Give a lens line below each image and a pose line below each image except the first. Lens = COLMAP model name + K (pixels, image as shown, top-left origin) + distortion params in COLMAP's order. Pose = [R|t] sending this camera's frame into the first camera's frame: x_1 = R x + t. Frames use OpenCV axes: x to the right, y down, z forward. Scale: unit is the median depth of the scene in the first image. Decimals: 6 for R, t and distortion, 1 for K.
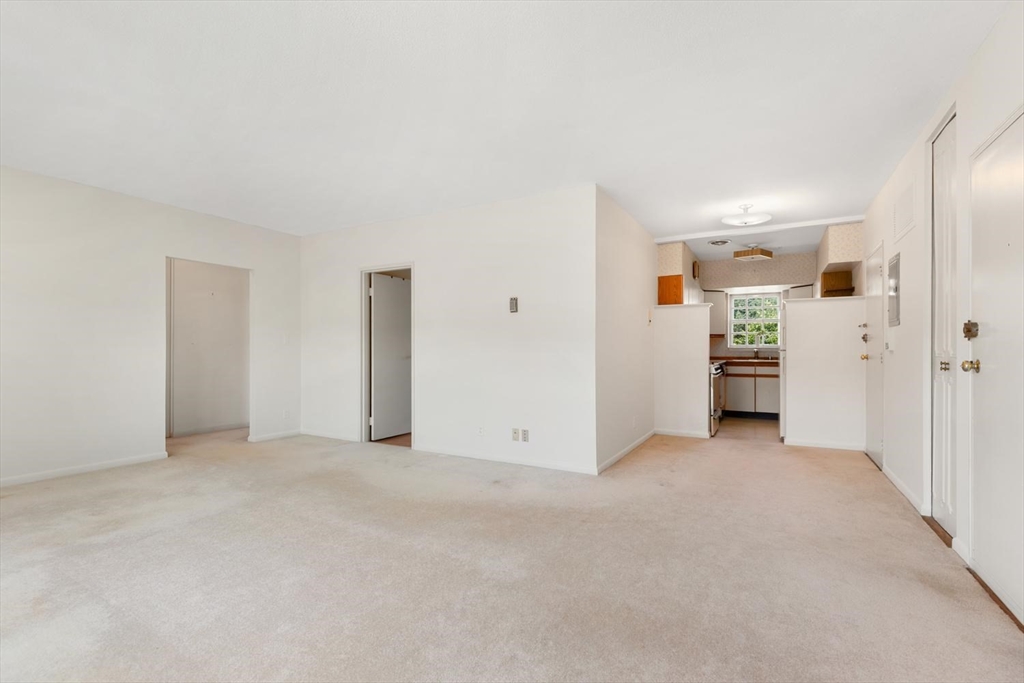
lens RADIAL K [[459.1, 0, 510.5], [0, 459.1, 353.6], [0, 0, 1]] dist [0.001588, 0.000143]
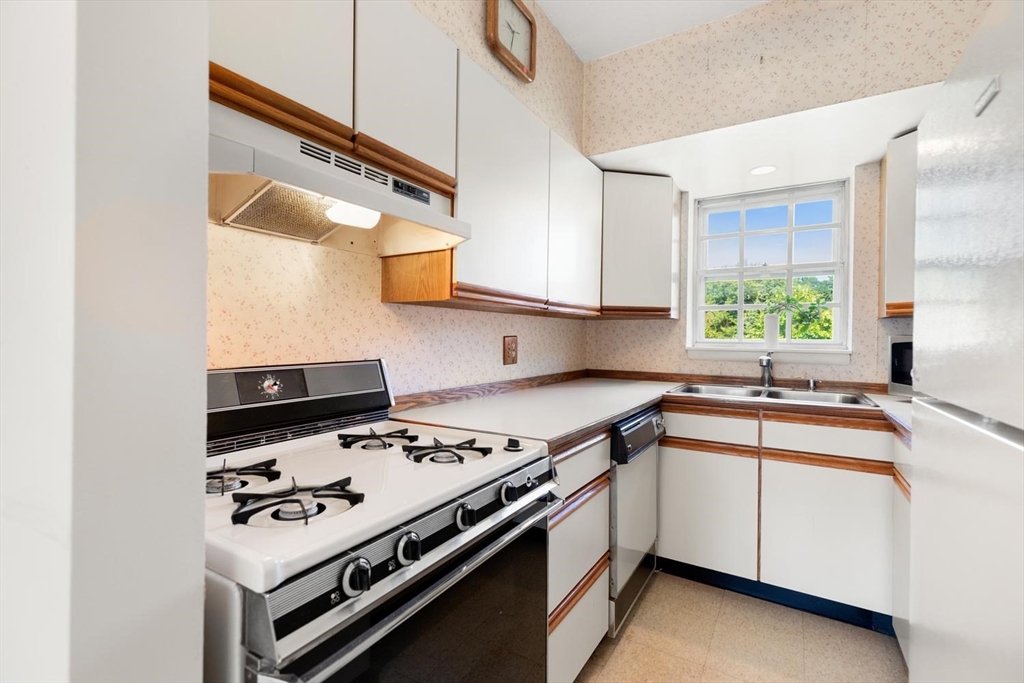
lens RADIAL K [[461.2, 0, 506.2], [0, 461.2, 340.7], [0, 0, 1]] dist [0.003726, 0.000039]
pose [[0.999151, 0.012981, -0.039090, 0.379910], [-0.012899, 0.999914, 0.002332, -0.018191], [0.039117, -0.001826, 0.999233, 0.696936]]
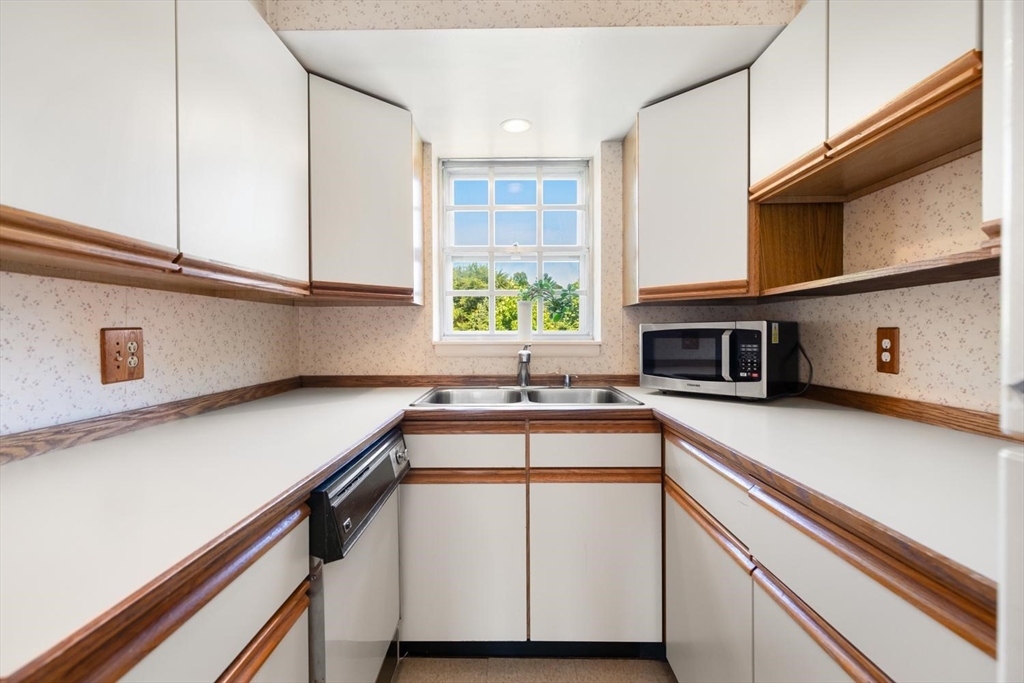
lens RADIAL K [[461.2, 0, 506.2], [0, 461.2, 340.7], [0, 0, 1]] dist [0.003726, 0.000039]
pose [[0.876378, -0.008775, 0.481543, 0.410513], [0.005101, 0.999947, 0.008938, -0.016871], [-0.481596, -0.005377, 0.876377, 0.796303]]
